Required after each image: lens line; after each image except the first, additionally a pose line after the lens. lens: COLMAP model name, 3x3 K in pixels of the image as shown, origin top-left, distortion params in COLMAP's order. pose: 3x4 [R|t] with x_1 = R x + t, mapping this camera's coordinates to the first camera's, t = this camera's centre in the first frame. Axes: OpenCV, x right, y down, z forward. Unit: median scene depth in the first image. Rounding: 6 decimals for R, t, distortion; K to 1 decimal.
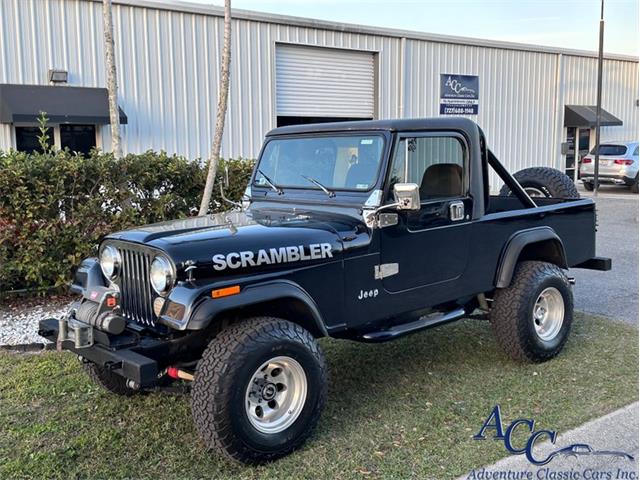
lens RADIAL K [[725.6, 0, 318.8], [0, 725.6, 238.9], [0, 0, 1]] dist [0.104460, -0.000885]
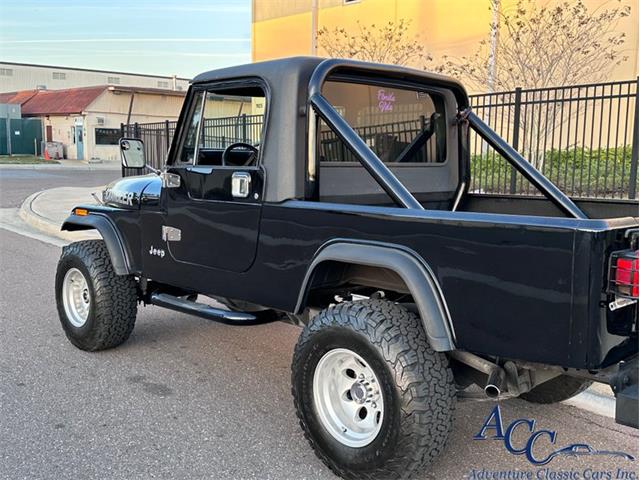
lens RADIAL K [[665.8, 0, 323.4], [0, 665.8, 238.0], [0, 0, 1]] dist [0.190244, -0.339471]
pose [[0.065912, 0.157962, -0.985243, 1.053484], [-0.132674, 0.980010, 0.148247, -0.116826], [0.988966, 0.120945, 0.085552, 1.220974]]
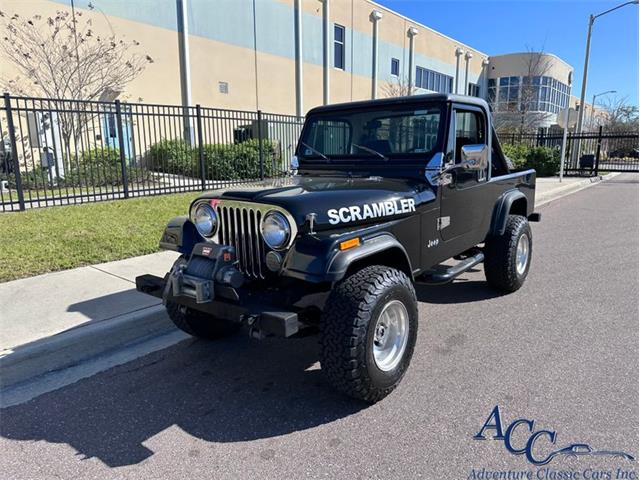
lens RADIAL K [[460.4, 0, 327.2], [0, 460.4, 240.0], [0, 0, 1]] dist [0.044302, -0.004263]
pose [[0.982316, -0.027662, 0.185177, -0.254857], [0.014794, 0.997401, 0.070513, 0.017457], [-0.186646, -0.066526, 0.980172, 0.320883]]
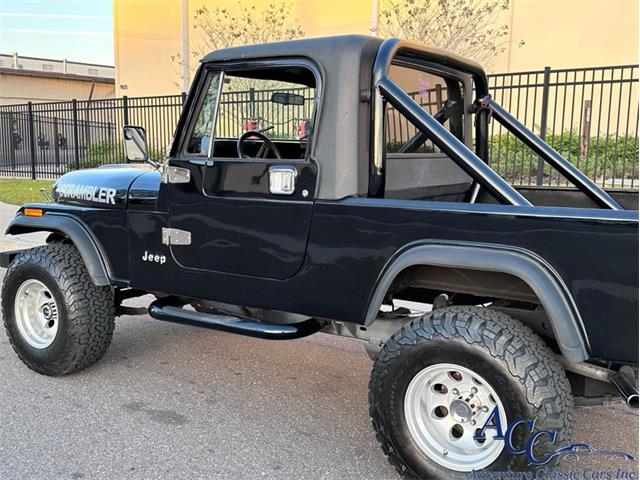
lens RADIAL K [[665.8, 0, 323.4], [0, 665.8, 238.0], [0, 0, 1]] dist [0.190244, -0.339471]
pose [[0.281941, 0.172949, -0.943715, 0.929543], [-0.134740, 0.981008, 0.139529, -0.090818], [0.949923, 0.087818, 0.299890, 1.013355]]
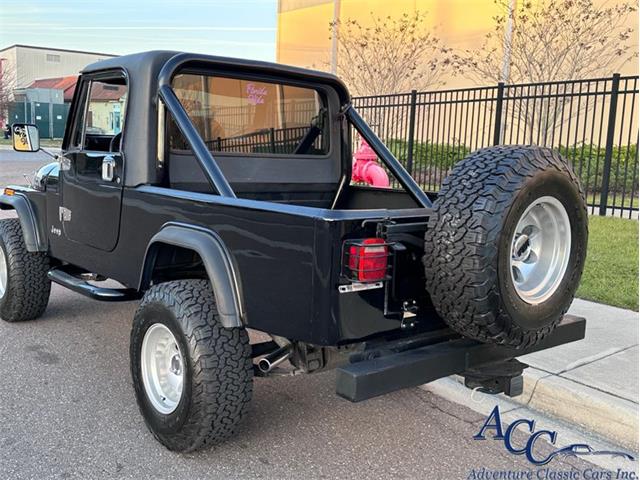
lens RADIAL K [[668.6, 0, 313.0], [0, 668.6, 237.9], [0, 0, 1]] dist [0.179276, -0.331498]
pose [[-0.018938, 0.171631, -0.984979, 1.112868], [-0.154834, 0.972768, 0.172480, -0.153248], [0.987759, 0.155775, 0.008152, 1.455430]]
